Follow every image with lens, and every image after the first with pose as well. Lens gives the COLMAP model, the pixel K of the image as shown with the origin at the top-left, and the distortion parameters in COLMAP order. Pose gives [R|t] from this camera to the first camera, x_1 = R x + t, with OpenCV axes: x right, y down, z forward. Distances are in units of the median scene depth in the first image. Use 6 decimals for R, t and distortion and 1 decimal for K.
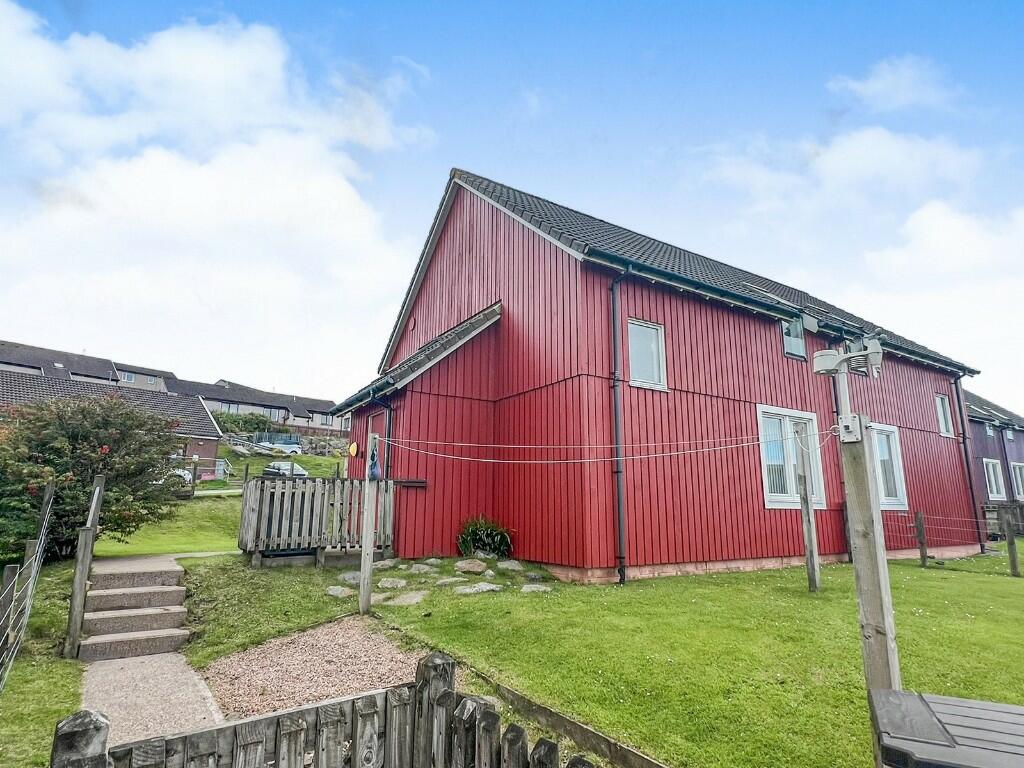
lens RADIAL K [[552.0, 0, 512.0], [0, 552.0, 384.0], [0, 0, 1]] dist [-0.006248, -0.000265]
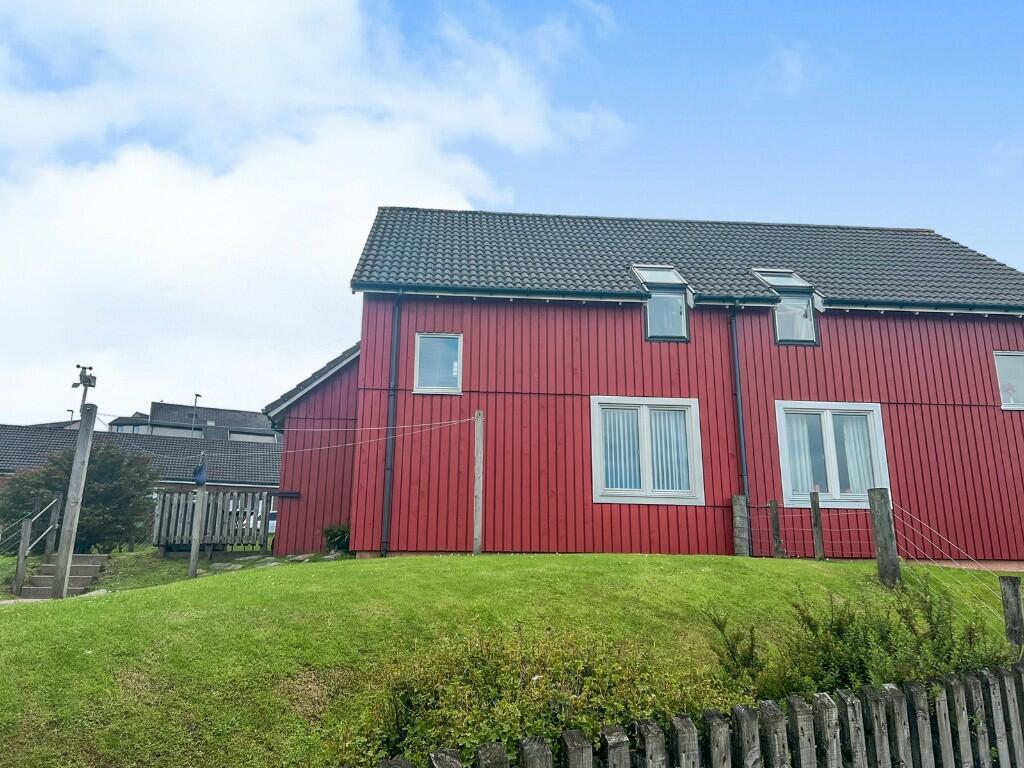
lens RADIAL K [[751.5, 0, 512.0], [0, 751.5, 384.0], [0, 0, 1]] dist [0.081919, -0.100825]
pose [[0.891782, -0.118169, -0.436763, 0.972647], [0.099195, 0.992871, -0.066092, 0.095646], [0.441459, 0.015615, 0.897146, -0.261503]]
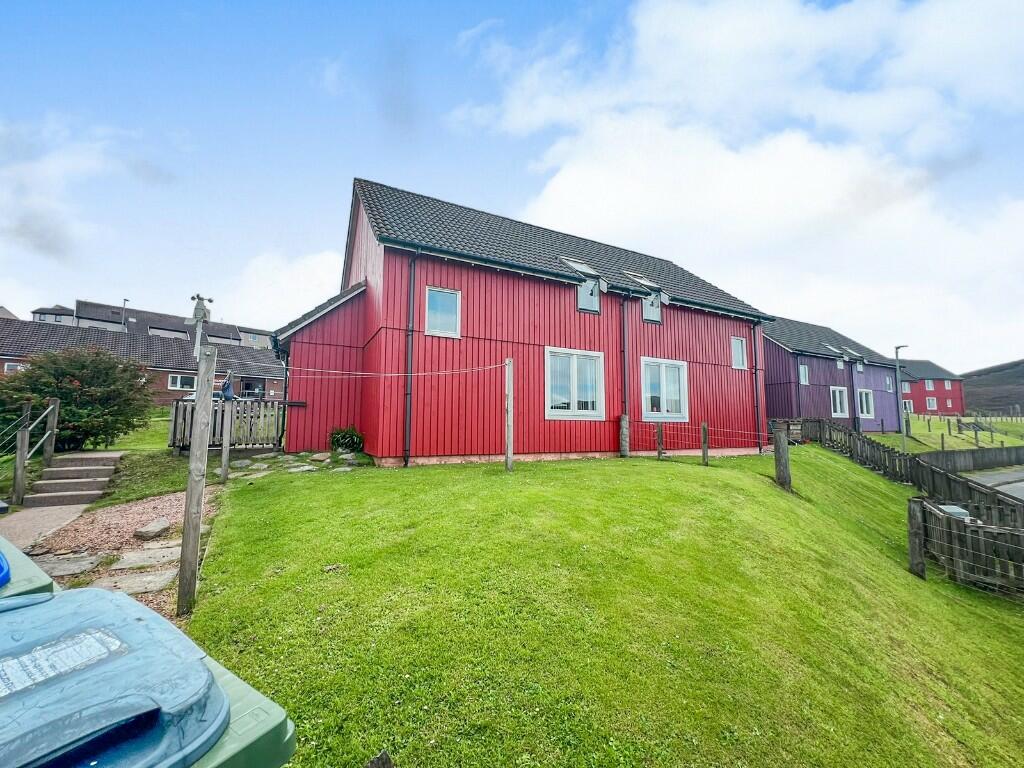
lens RADIAL K [[408.1, 0, 510.0], [0, 408.1, 390.7], [0, 0, 1]] dist [-0.000541, -0.000067]
pose [[0.997220, -0.010009, -0.073840, 0.466822], [0.019638, 0.991207, 0.130856, 0.011250], [0.071881, -0.131942, 0.988648, -0.047069]]
